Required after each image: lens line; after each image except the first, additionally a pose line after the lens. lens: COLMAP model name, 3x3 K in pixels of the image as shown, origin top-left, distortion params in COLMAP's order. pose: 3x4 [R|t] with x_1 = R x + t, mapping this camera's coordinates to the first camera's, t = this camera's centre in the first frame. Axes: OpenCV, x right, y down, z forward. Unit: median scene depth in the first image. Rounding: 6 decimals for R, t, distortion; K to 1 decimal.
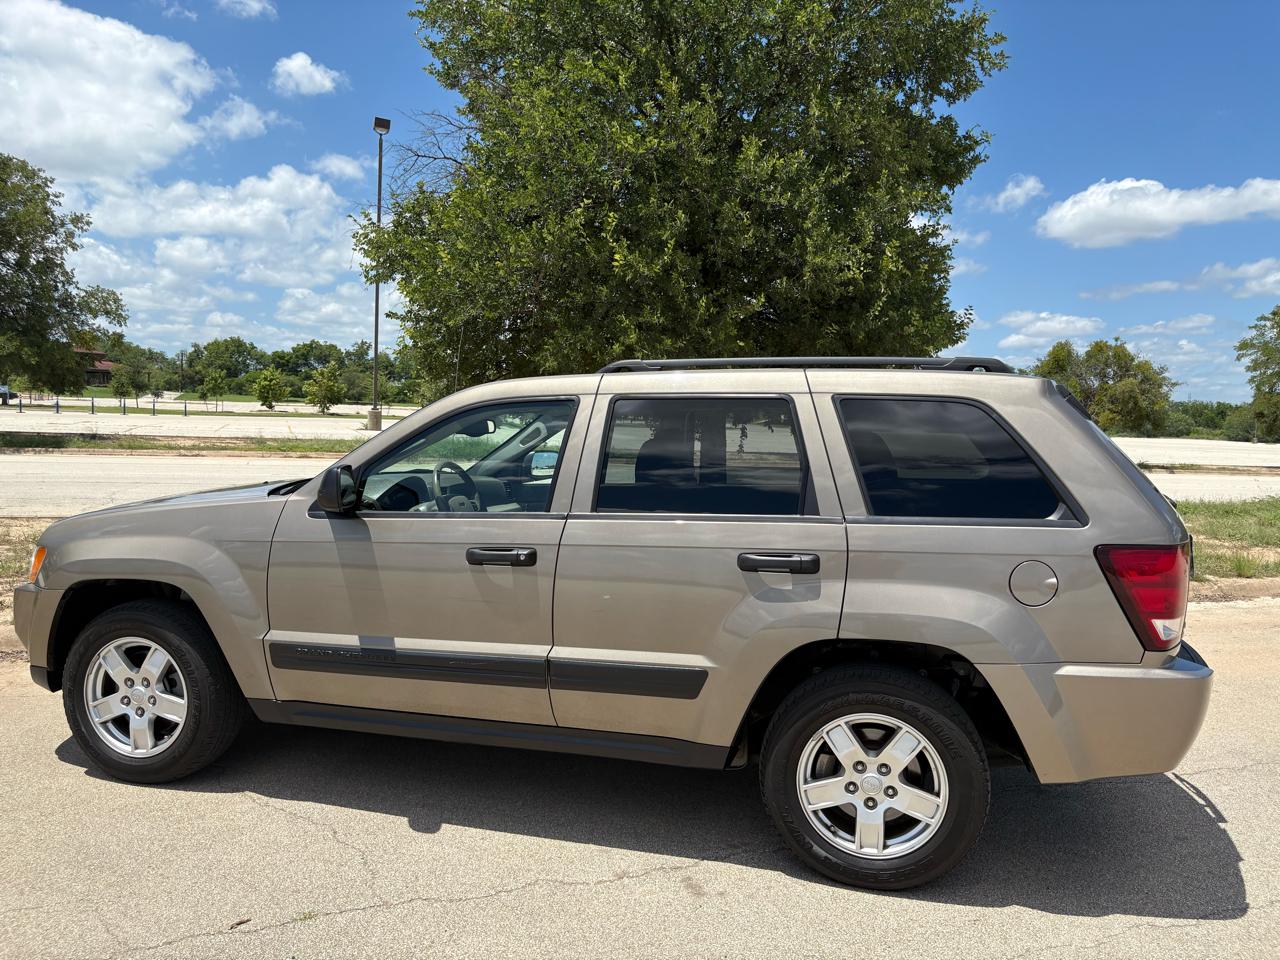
lens RADIAL K [[974.9, 0, 637.6], [0, 974.9, 486.0], [0, 0, 1]] dist [0.030351, -0.036937]
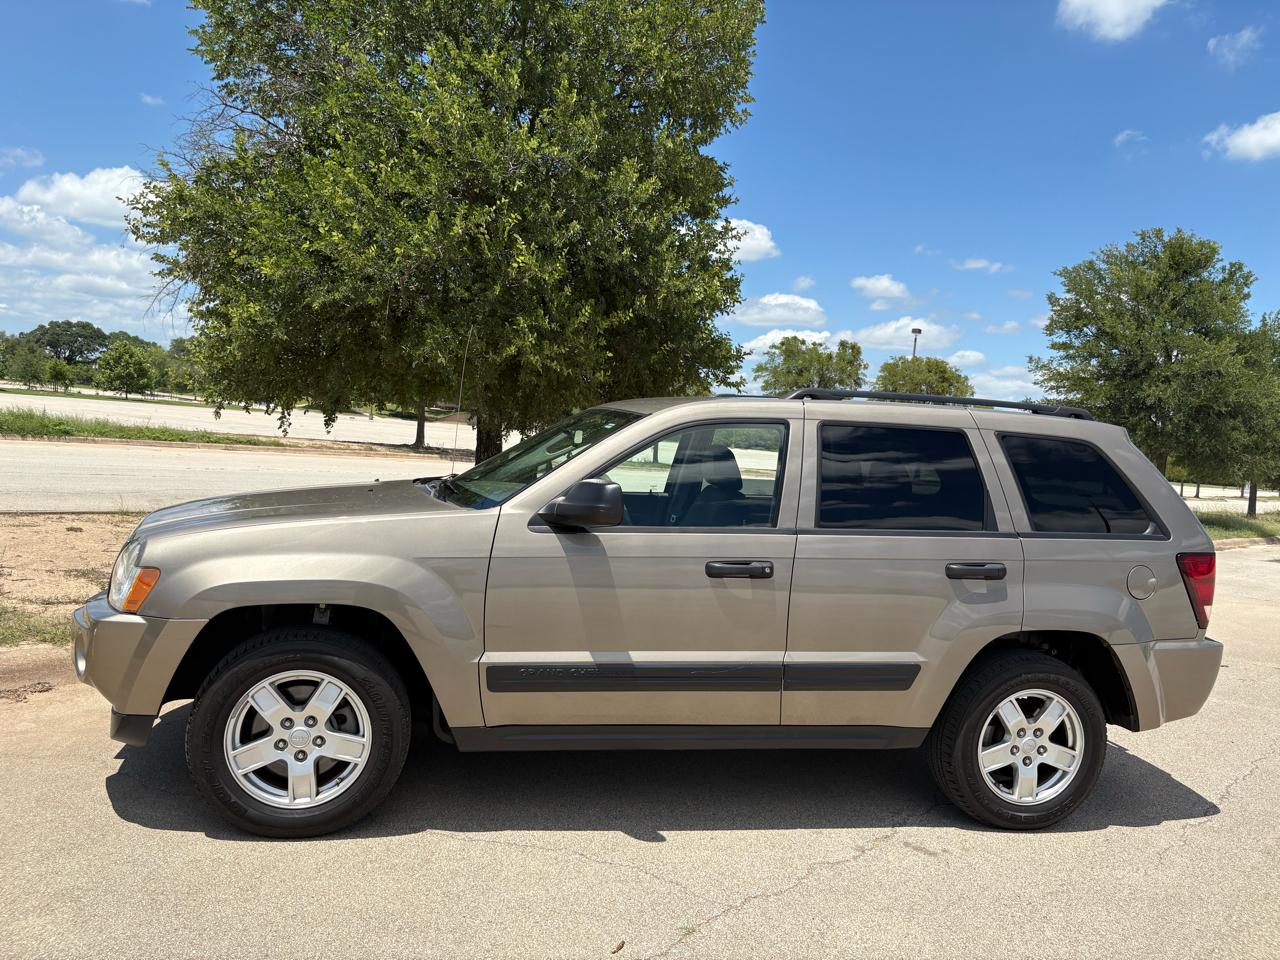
lens RADIAL K [[974.9, 0, 638.8], [0, 974.9, 488.0], [0, 0, 1]] dist [0.030351, -0.036937]
pose [[0.888497, 0.016213, 0.458596, -0.643011], [-0.021745, 0.999741, 0.006784, -0.018535], [-0.458367, -0.016000, 0.888619, 0.099053]]
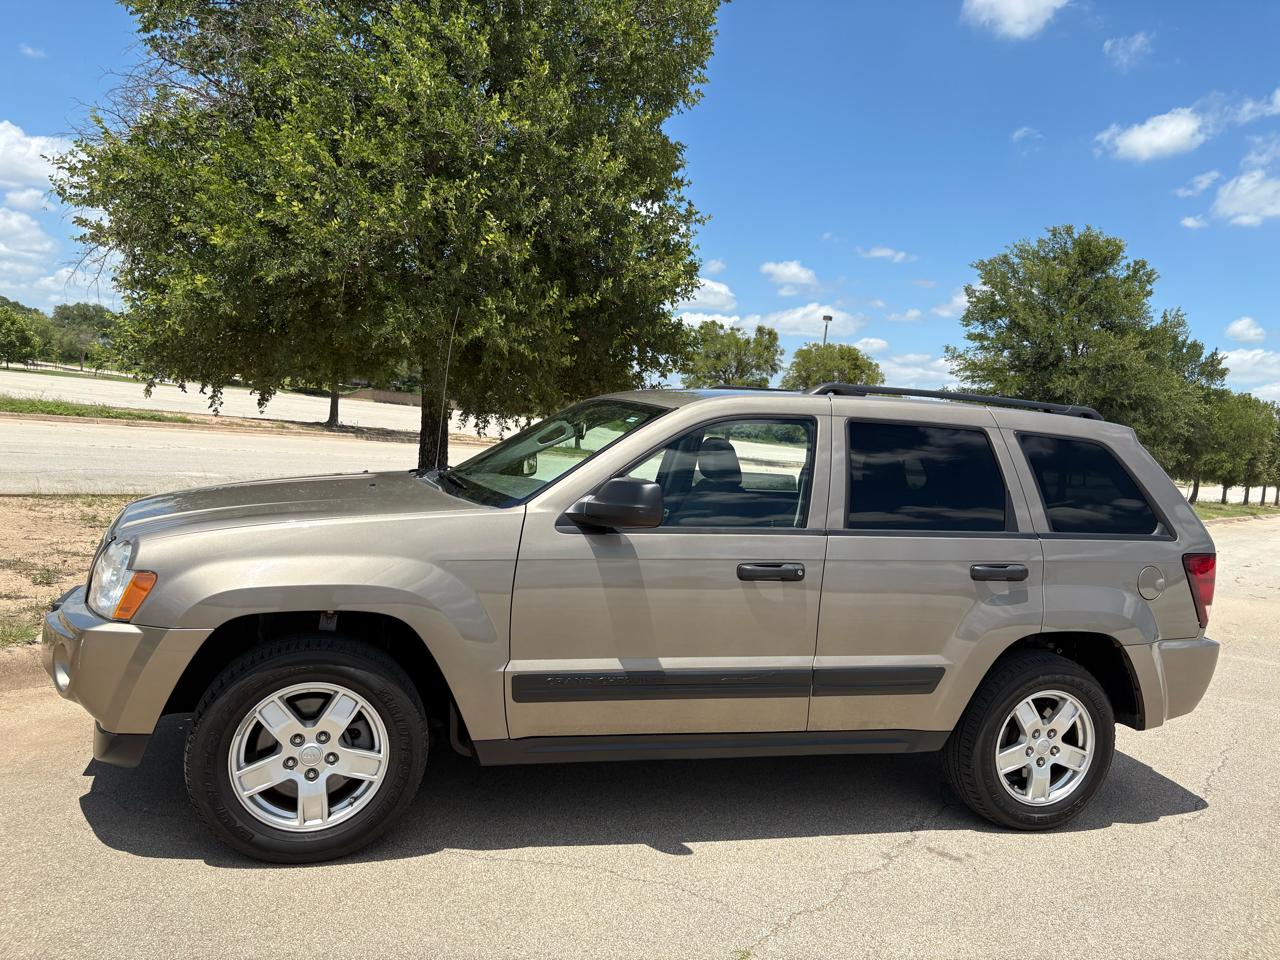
lens RADIAL K [[974.9, 0, 637.9], [0, 974.9, 489.3], [0, 0, 1]] dist [0.030351, -0.036937]
pose [[0.842570, 0.014713, 0.538386, -0.717136], [-0.033428, 0.999128, 0.025010, -0.030773], [-0.537549, -0.039069, 0.842327, 0.194827]]
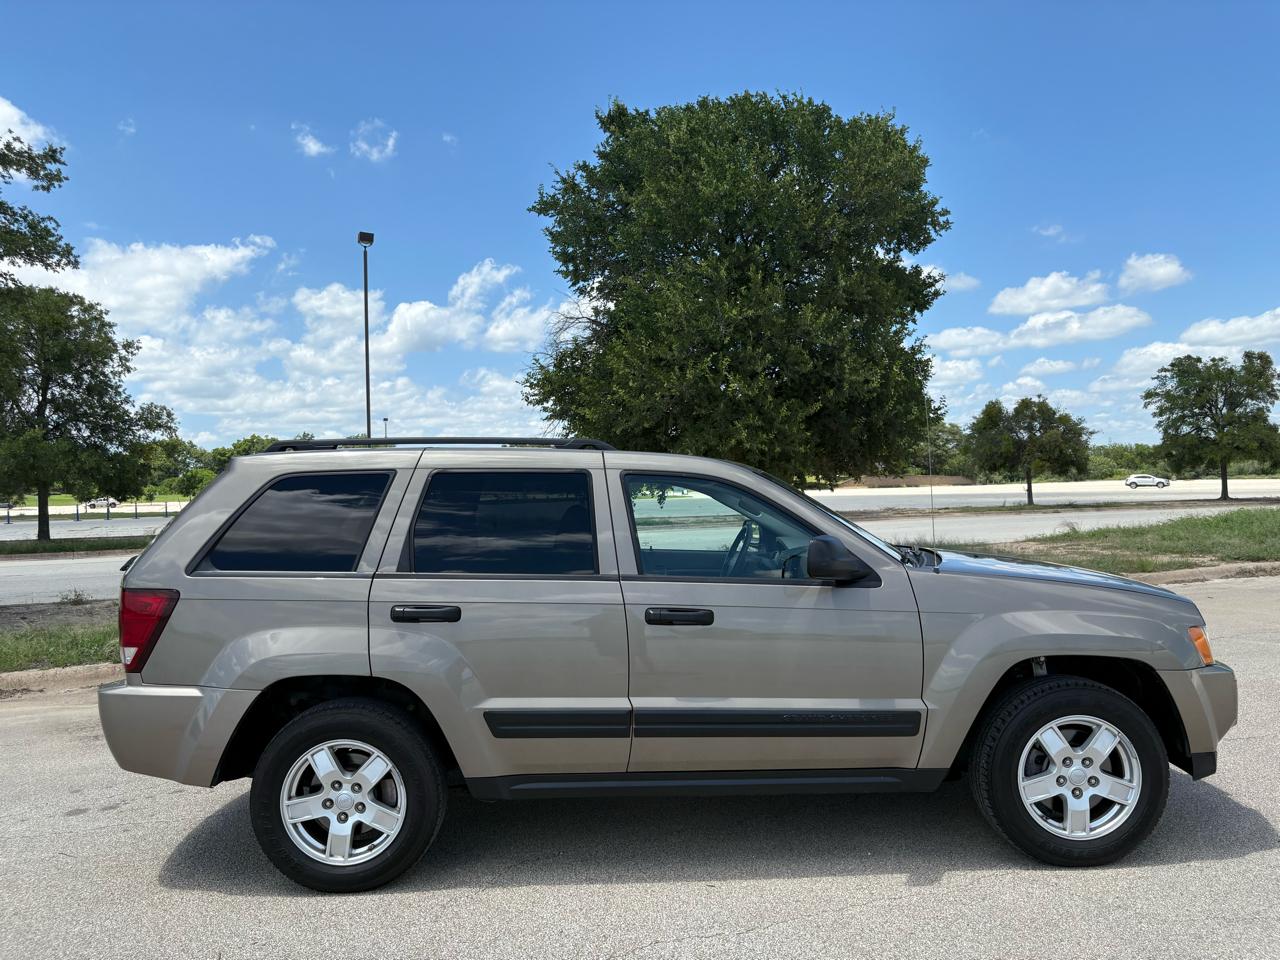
lens RADIAL K [[974.9, 0, 637.4], [0, 974.9, 489.7], [0, 0, 1]] dist [0.030351, -0.036937]
pose [[0.996348, -0.061539, 0.059193, -0.485488], [0.065579, 0.995464, -0.068926, 0.056102], [-0.054683, 0.072556, 0.995864, -0.955642]]
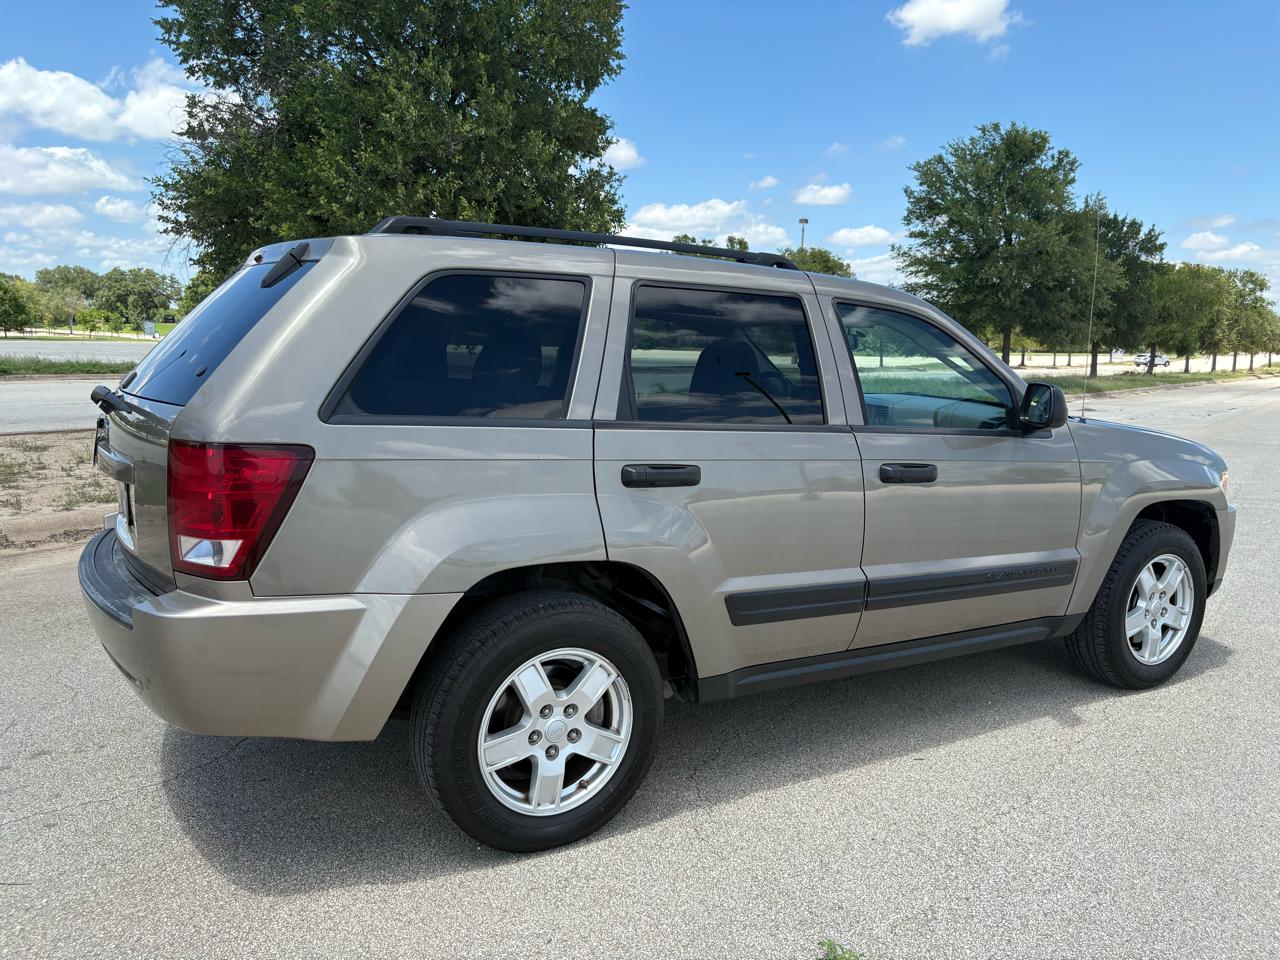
lens RADIAL K [[974.9, 0, 635.8], [0, 974.9, 489.0], [0, 0, 1]] dist [0.030351, -0.036937]
pose [[0.840795, -0.097252, 0.532547, -1.044802], [0.047153, 0.993149, 0.106920, 0.030368], [-0.539296, -0.064787, 0.839620, -0.569249]]
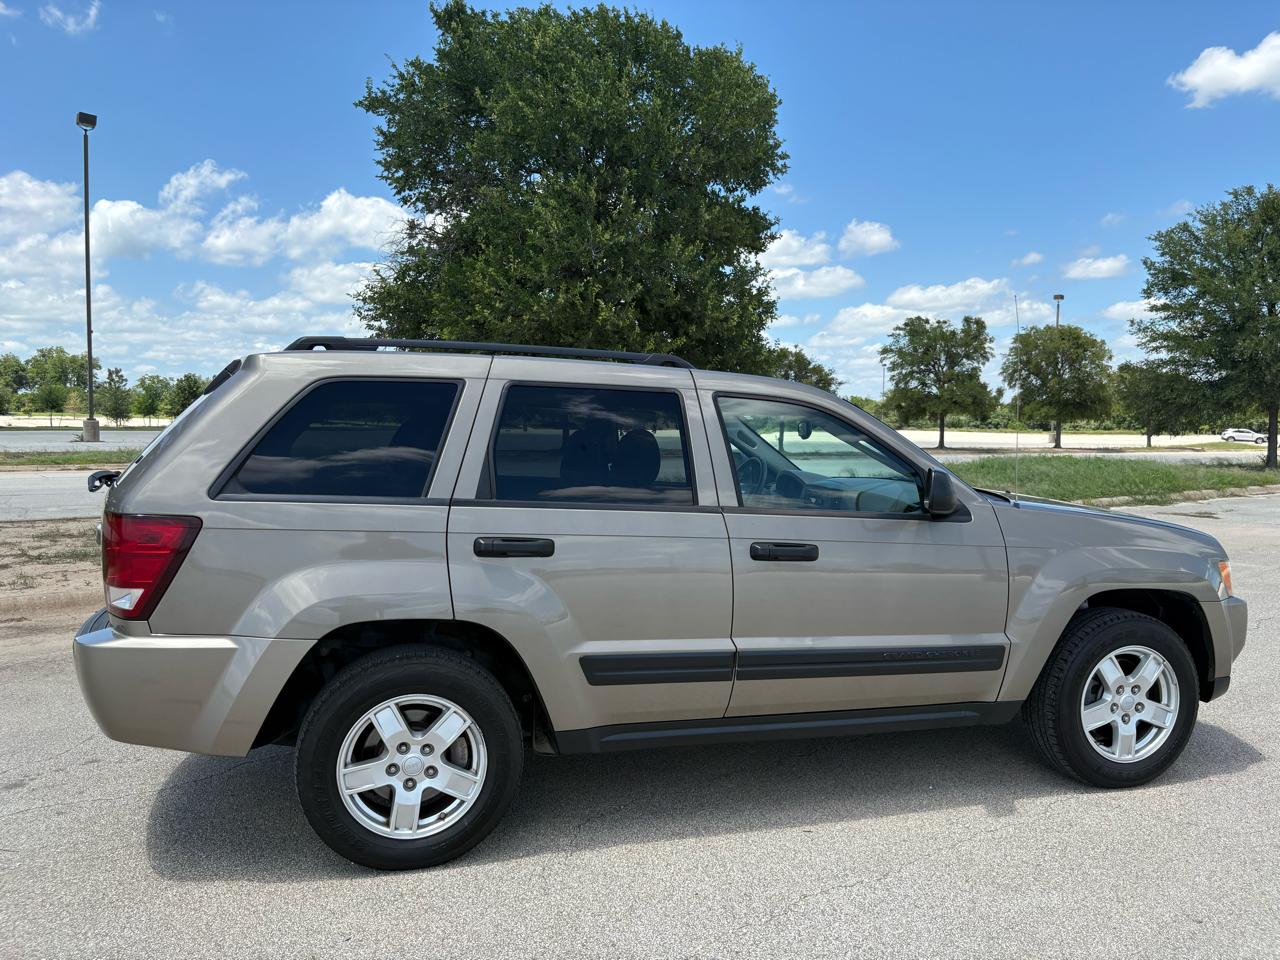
lens RADIAL K [[974.9, 0, 637.4], [0, 974.9, 488.0], [0, 0, 1]] dist [0.030351, -0.036937]
pose [[0.948754, -0.046920, 0.312514, -0.801751], [0.046387, 0.998882, 0.009145, 0.044815], [-0.312594, 0.005820, 0.949869, -0.797869]]
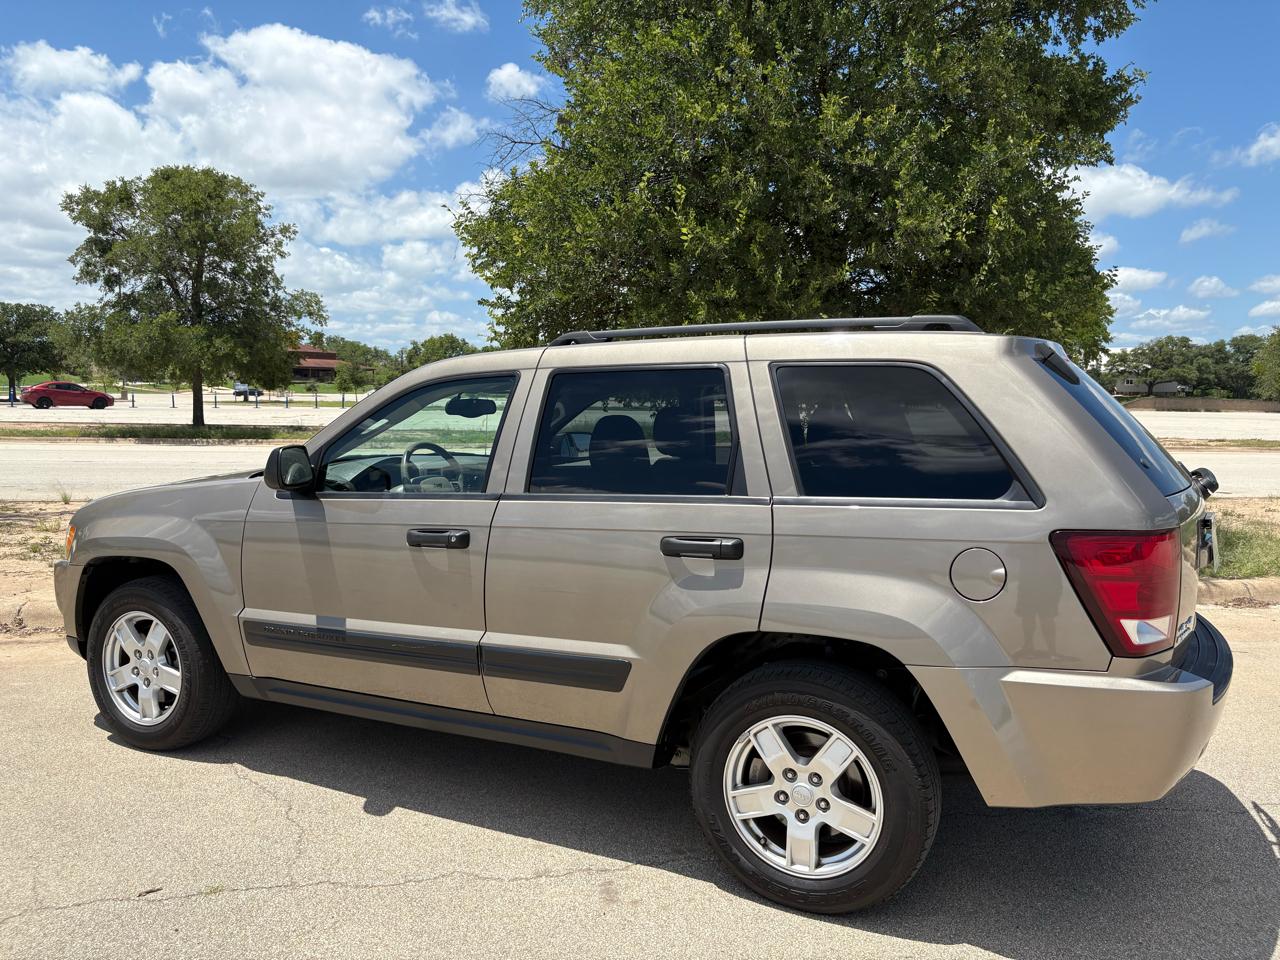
lens RADIAL K [[974.9, 0, 635.8], [0, 974.9, 483.3], [0, 0, 1]] dist [0.030351, -0.036937]
pose [[0.979026, -0.002521, -0.203720, 0.223628], [0.004737, 0.999935, 0.010387, 0.007466], [0.203680, -0.011134, 0.978974, 0.076459]]
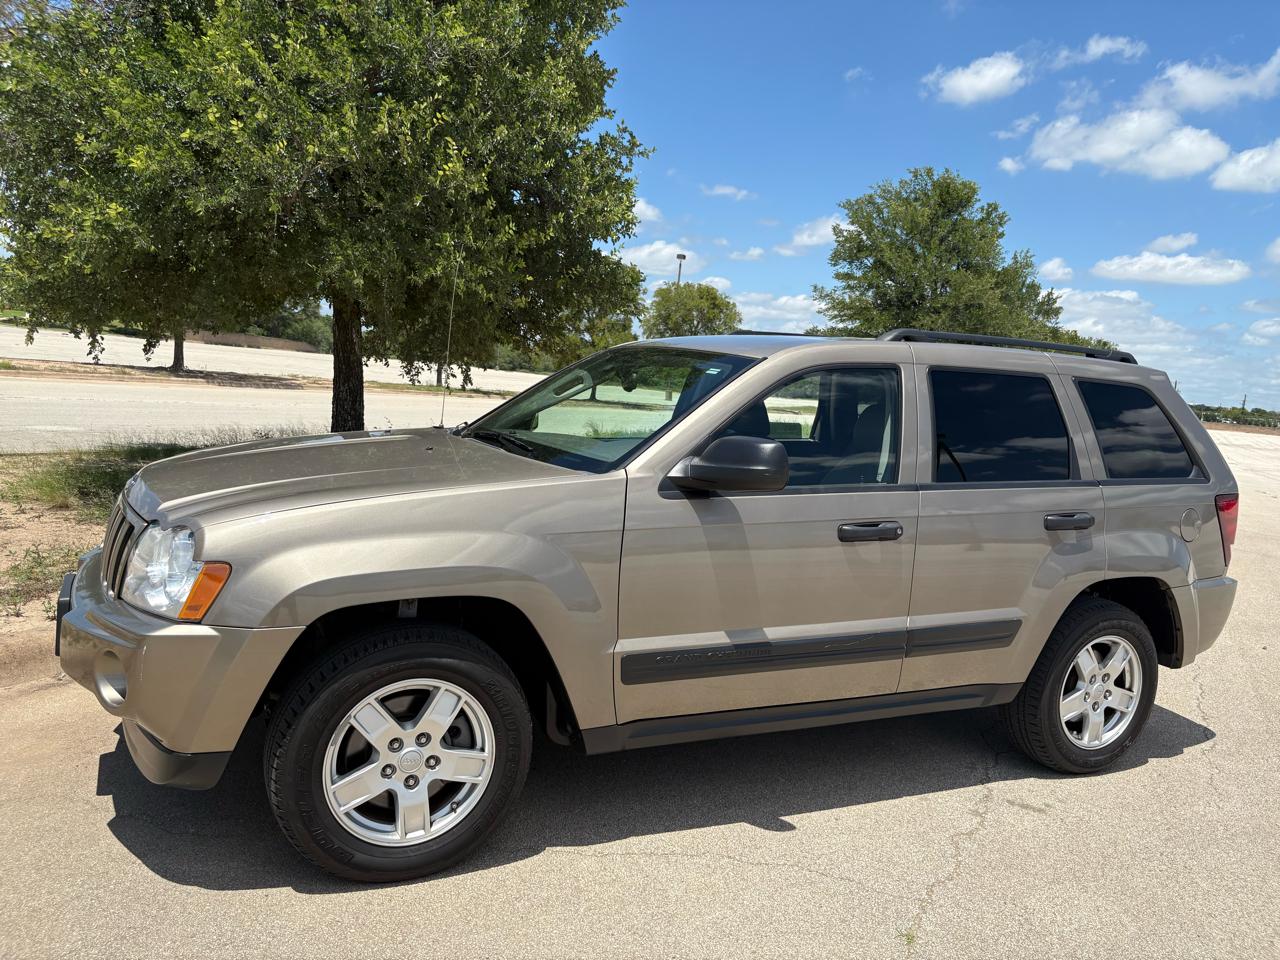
lens RADIAL K [[974.9, 0, 637.9], [0, 974.9, 488.1], [0, 0, 1]] dist [0.030351, -0.036937]
pose [[0.750925, -0.041304, 0.659094, -0.840896], [-0.016449, 0.996563, 0.081193, -0.039706], [-0.660182, -0.071811, 0.747665, 0.383010]]
